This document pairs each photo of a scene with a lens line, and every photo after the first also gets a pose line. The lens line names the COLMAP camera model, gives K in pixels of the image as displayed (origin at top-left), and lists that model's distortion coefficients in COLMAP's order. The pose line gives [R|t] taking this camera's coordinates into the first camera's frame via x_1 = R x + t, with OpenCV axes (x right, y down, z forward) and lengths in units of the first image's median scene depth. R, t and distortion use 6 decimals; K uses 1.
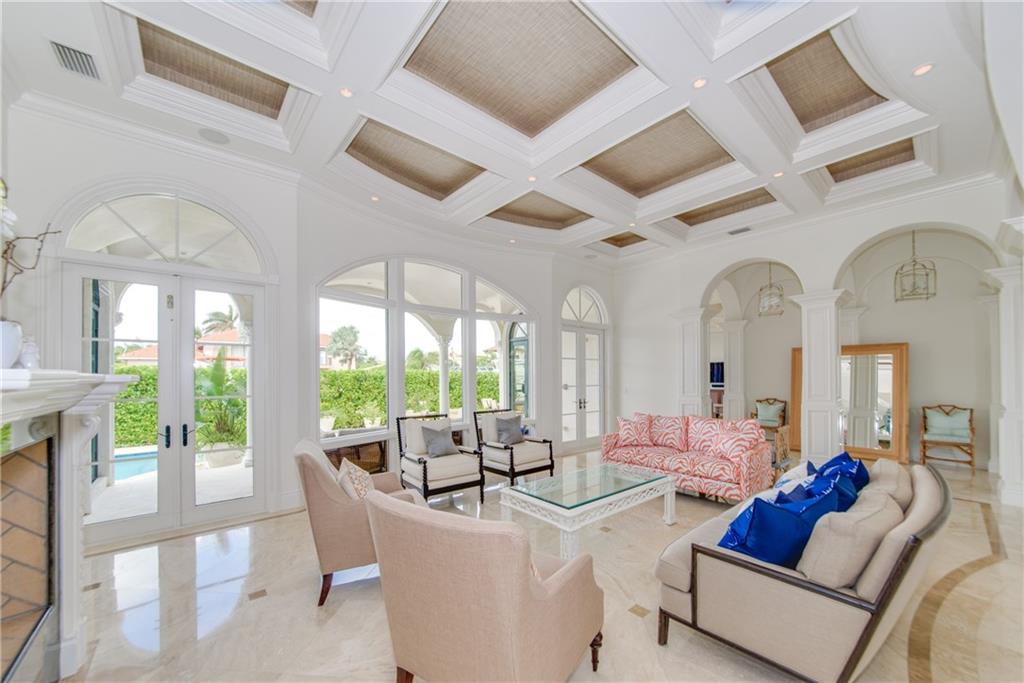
lens RADIAL K [[376.1, 0, 515.7], [0, 376.1, 375.1], [0, 0, 1]] dist [-0.014837, -0.001265]
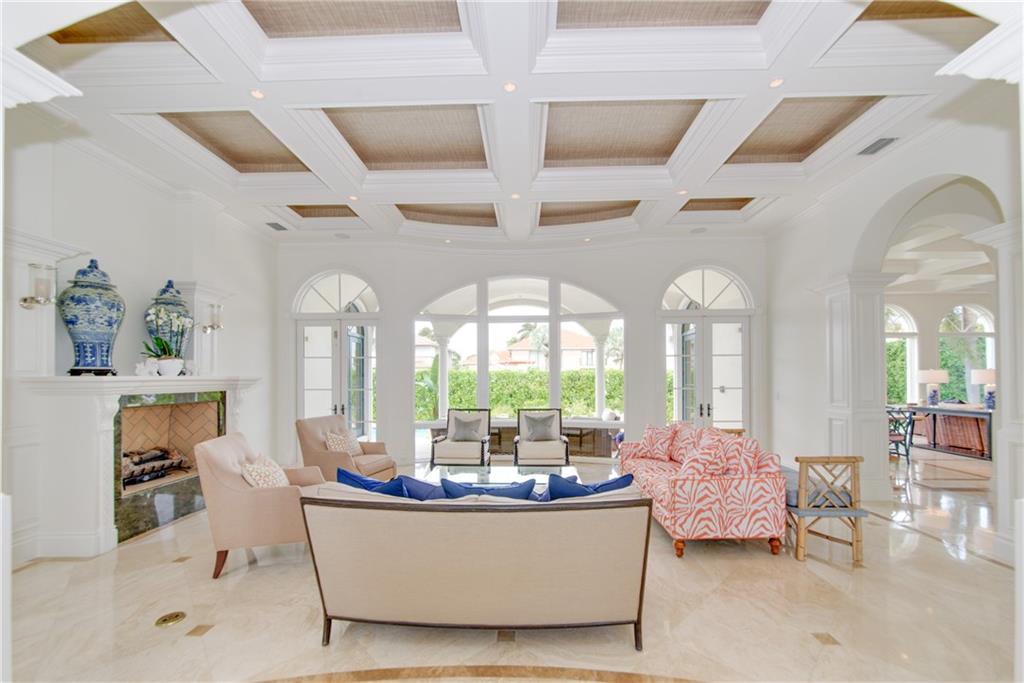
lens RADIAL K [[401.2, 0, 514.5], [0, 401.2, 370.2], [0, 0, 1]] dist [-0.002395, -0.002109]
pose [[0.736426, -0.011008, -0.676429, 0.722334], [0.004386, 0.999924, -0.011497, -0.002619], [0.676504, 0.005500, 0.736418, 0.121419]]
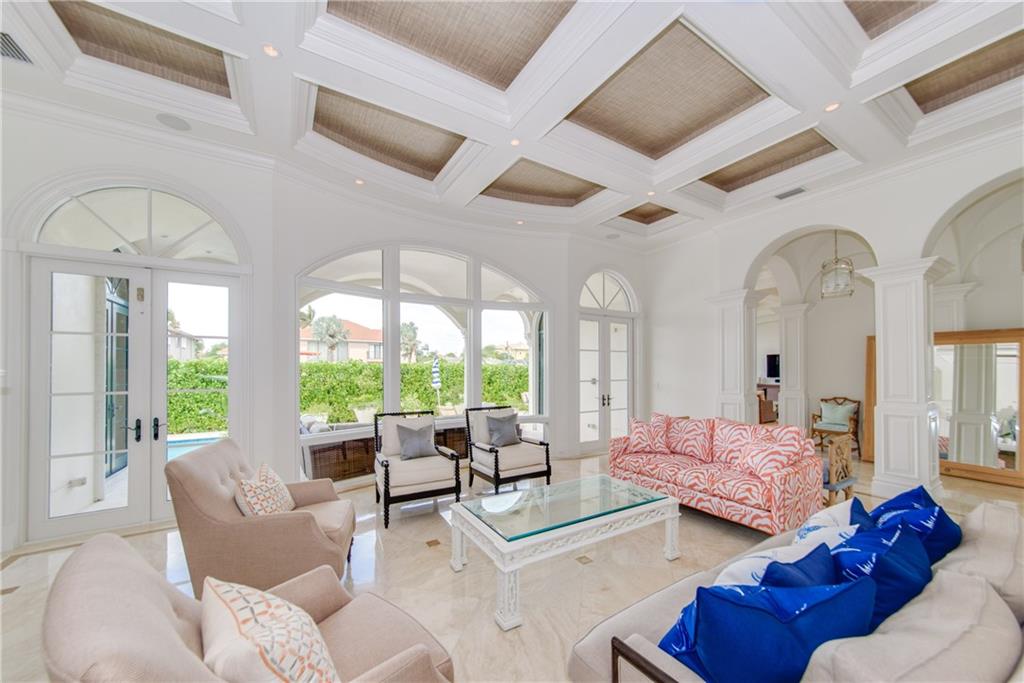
lens RADIAL K [[368.8, 0, 516.2], [0, 368.8, 366.2], [0, 0, 1]] dist [-0.008804, -0.000240]
pose [[0.988079, 0.000693, -0.153948, 0.156291], [-0.001558, 0.999984, -0.005501, -0.000604], [0.153941, 0.005676, 0.988064, 0.140119]]
